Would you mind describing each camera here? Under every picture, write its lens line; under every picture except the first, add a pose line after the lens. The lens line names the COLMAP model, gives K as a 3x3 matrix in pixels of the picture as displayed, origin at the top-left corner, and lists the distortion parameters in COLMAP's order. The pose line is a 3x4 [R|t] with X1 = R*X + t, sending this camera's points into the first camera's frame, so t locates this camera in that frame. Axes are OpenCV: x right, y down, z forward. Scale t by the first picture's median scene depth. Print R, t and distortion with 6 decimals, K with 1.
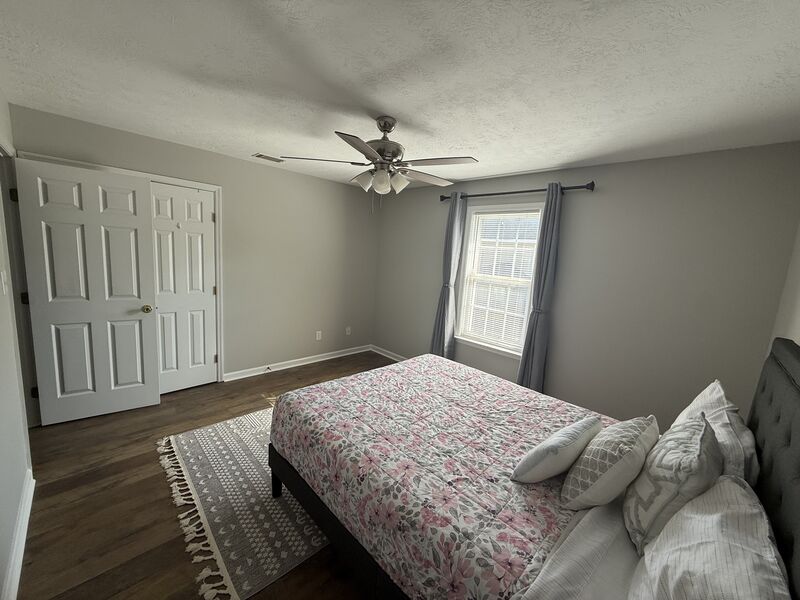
lens RADIAL K [[318.4, 0, 392.3], [0, 318.4, 301.0], [0, 0, 1]] dist [0.001202, 0.000113]
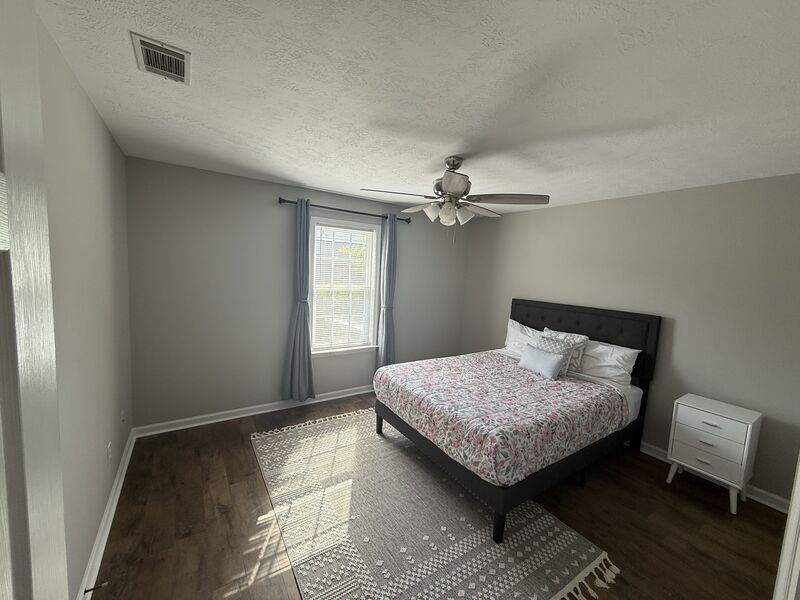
lens RADIAL K [[318.4, 0, 403.9], [0, 318.4, 301.8], [0, 0, 1]] dist [0.001202, 0.000113]
pose [[0.179804, -0.161457, 0.970362, -1.394627], [0.116119, 0.983025, 0.142048, -0.303980], [-0.976825, 0.087136, 0.195500, 1.161686]]
